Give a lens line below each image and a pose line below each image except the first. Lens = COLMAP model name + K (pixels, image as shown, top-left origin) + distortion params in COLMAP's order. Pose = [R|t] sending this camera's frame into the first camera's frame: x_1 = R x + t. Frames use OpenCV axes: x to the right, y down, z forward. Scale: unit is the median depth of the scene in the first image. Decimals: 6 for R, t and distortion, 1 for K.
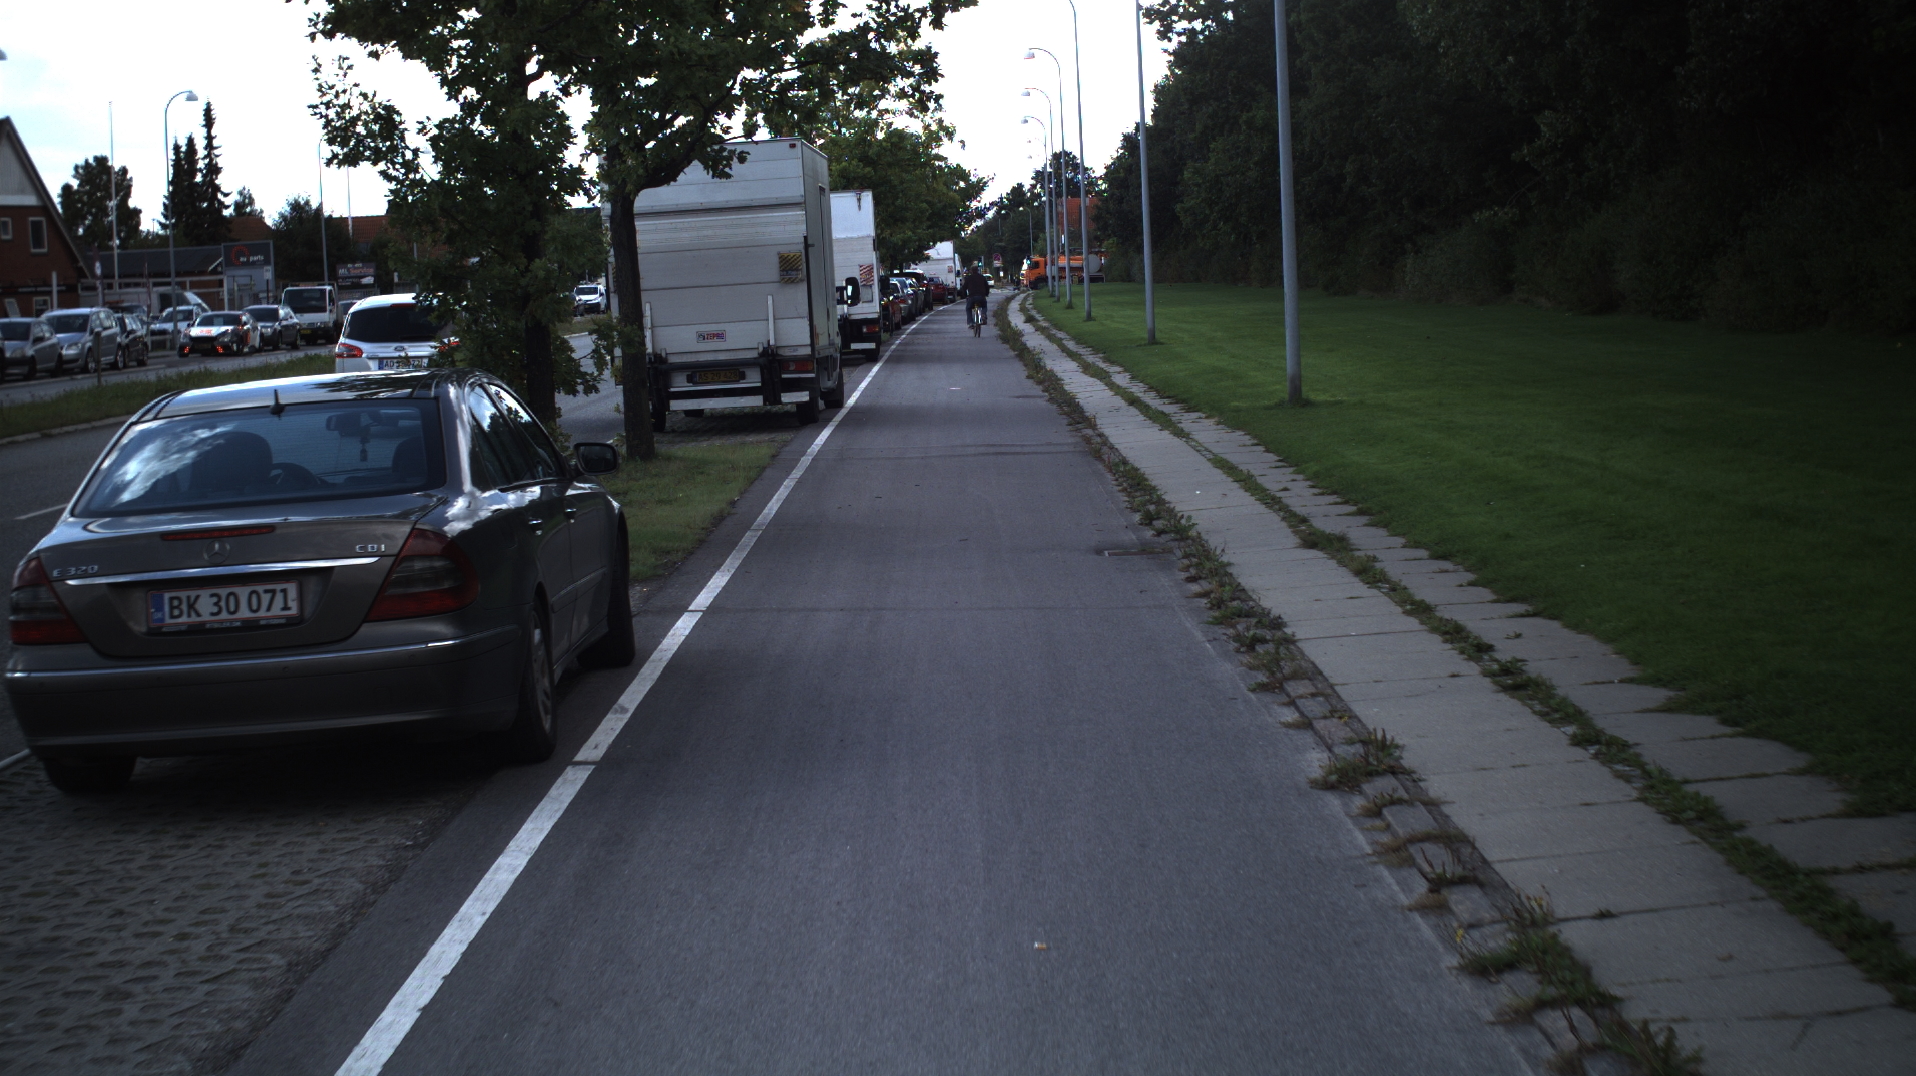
lens RADIAL K [[3301.9, 0, 958.0], [0, 3301.9, 538.0], [0, 0, 1]] dist [-0.239418, 0.179973]
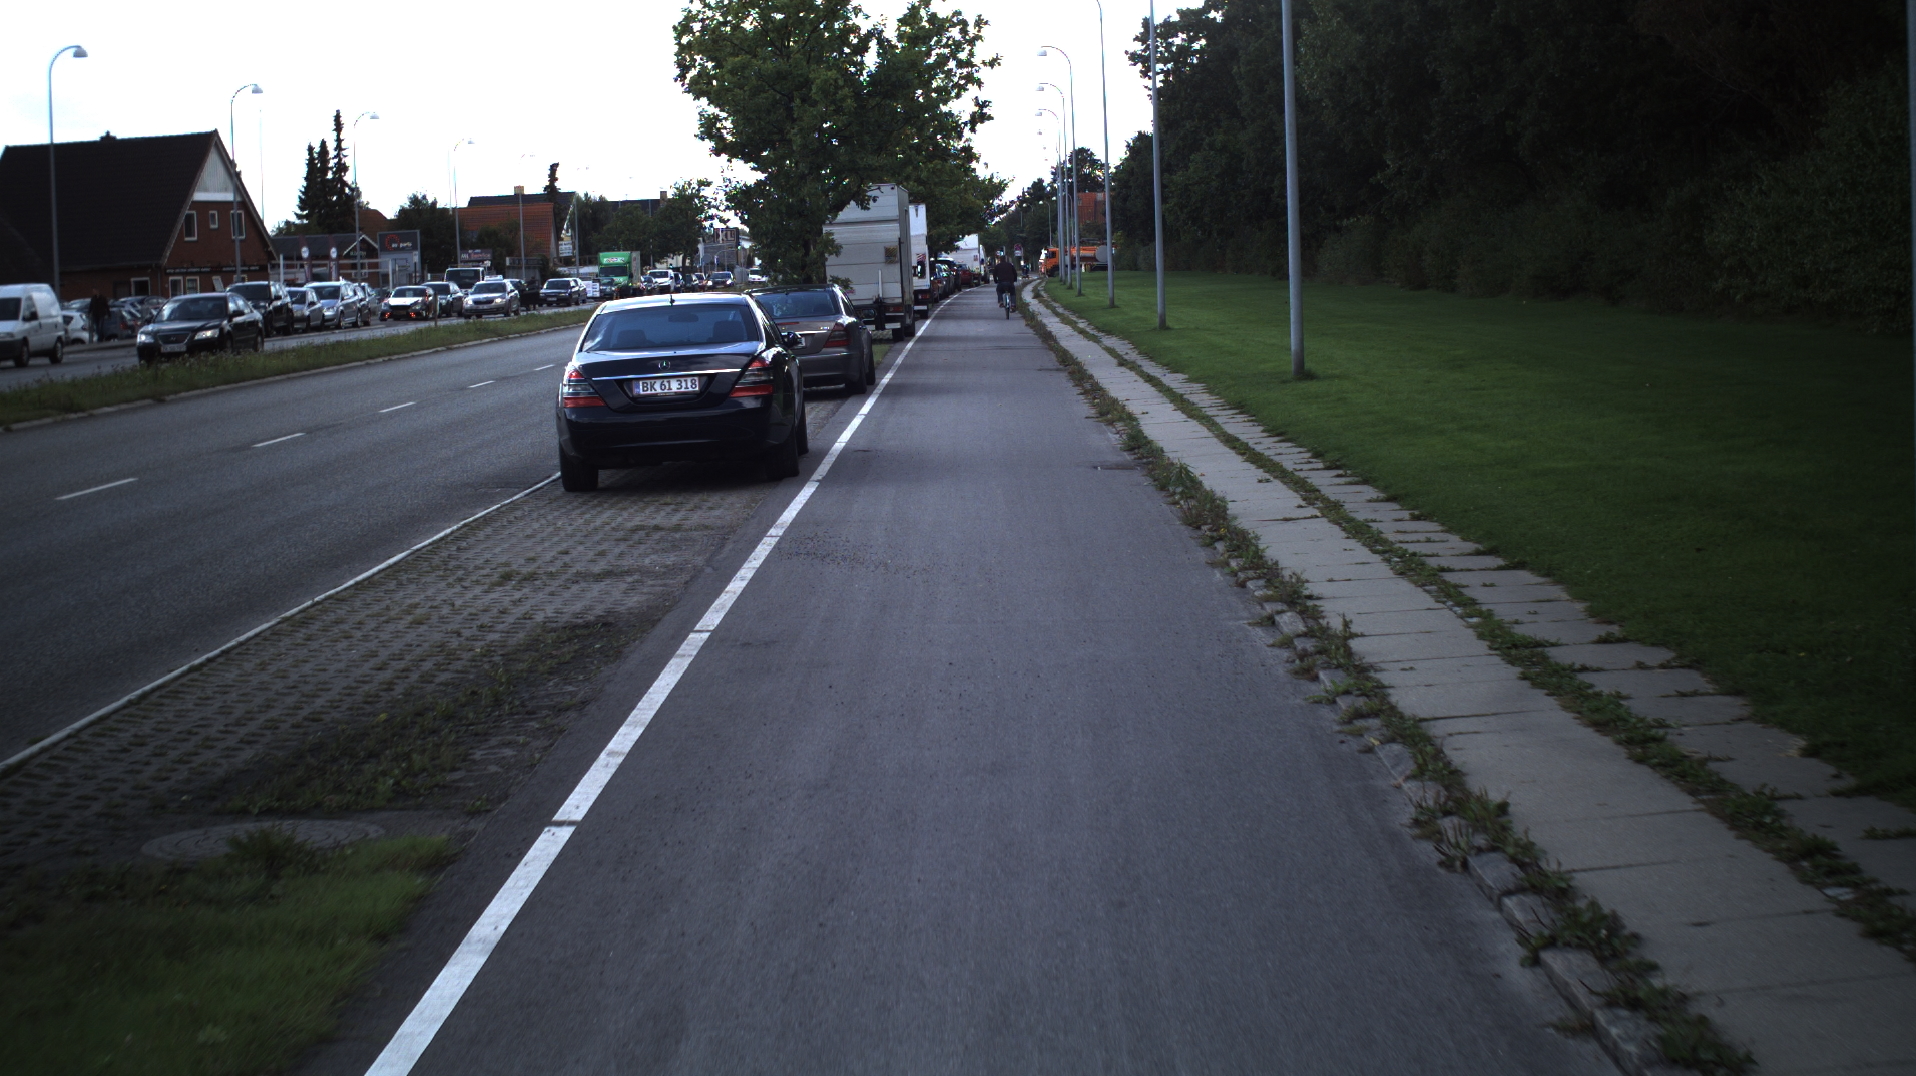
lens RADIAL K [[3301.9, 0, 958.0], [0, 3301.9, 538.0], [0, 0, 1]] dist [-0.239418, 0.179973]
pose [[0.999956, 0.006401, -0.006786, -0.000106], [-0.006379, 0.999974, 0.003275, 0.035555], [0.006807, -0.003232, 0.999972, -0.428079]]
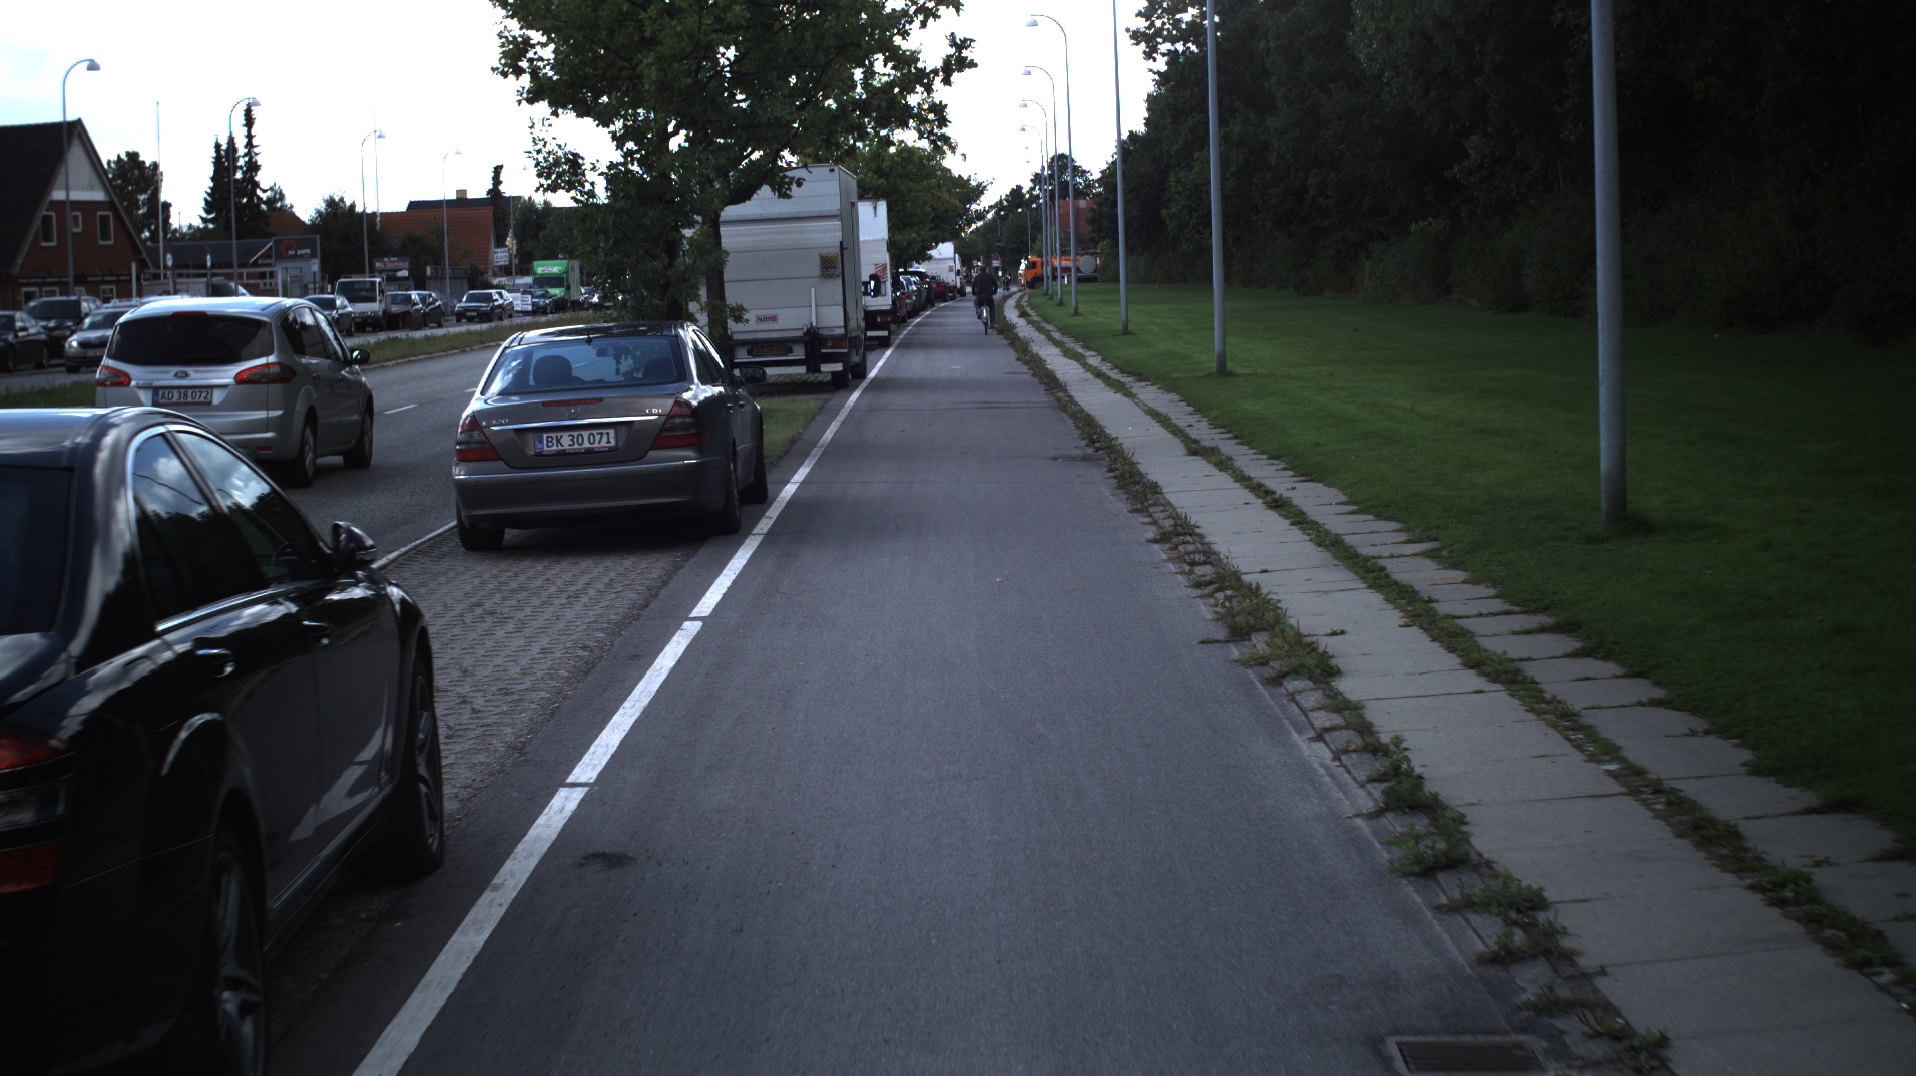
lens RADIAL K [[3301.9, 0, 958.0], [0, 3301.9, 538.0], [0, 0, 1]] dist [-0.239418, 0.179973]
pose [[0.999955, 0.009477, 0.000943, -0.000569], [-0.009477, 0.999955, 0.000223, 0.011687], [-0.000941, -0.000232, 1.000000, -0.142946]]
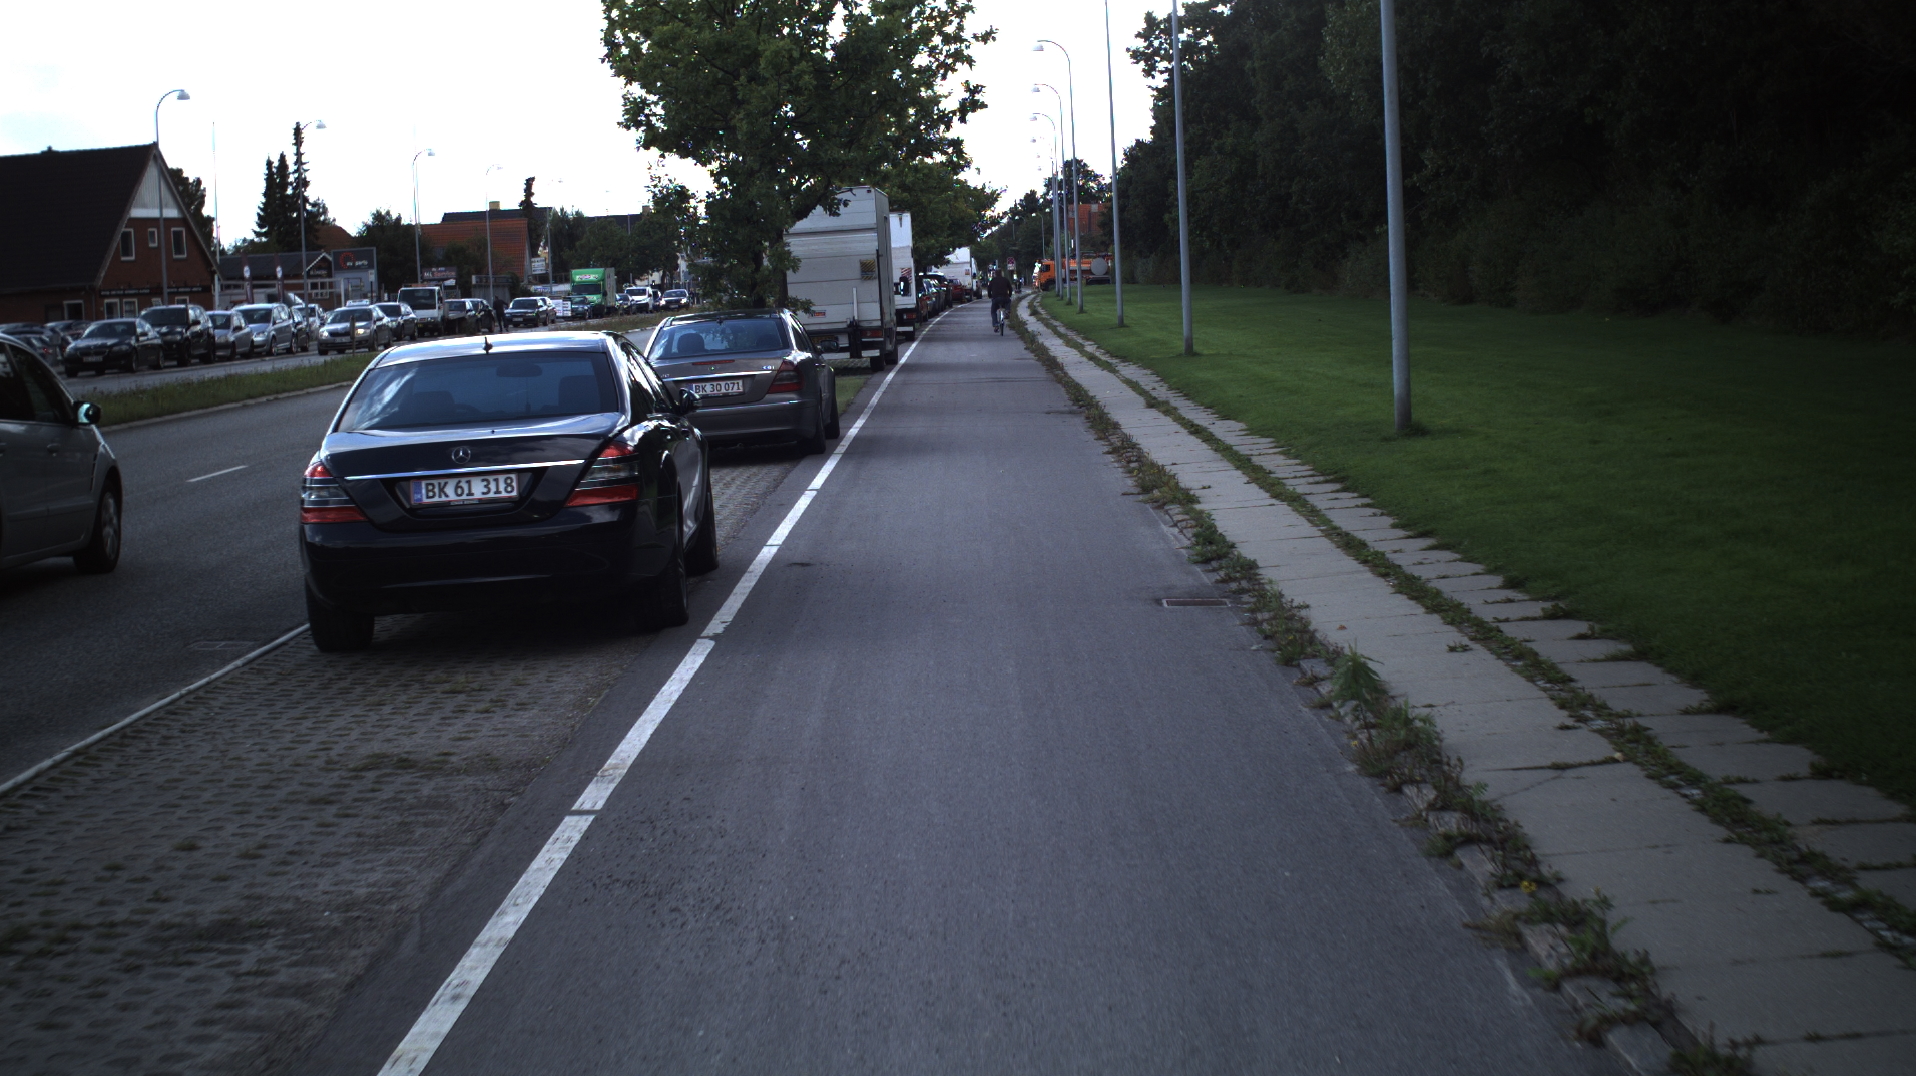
lens RADIAL K [[3301.9, 0, 958.0], [0, 3301.9, 538.0], [0, 0, 1]] dist [-0.239418, 0.179973]
pose [[0.999987, -0.001625, -0.004923, -0.000415], [0.001620, 0.999998, -0.000977, 0.023711], [0.004924, 0.000969, 0.999987, -0.285637]]
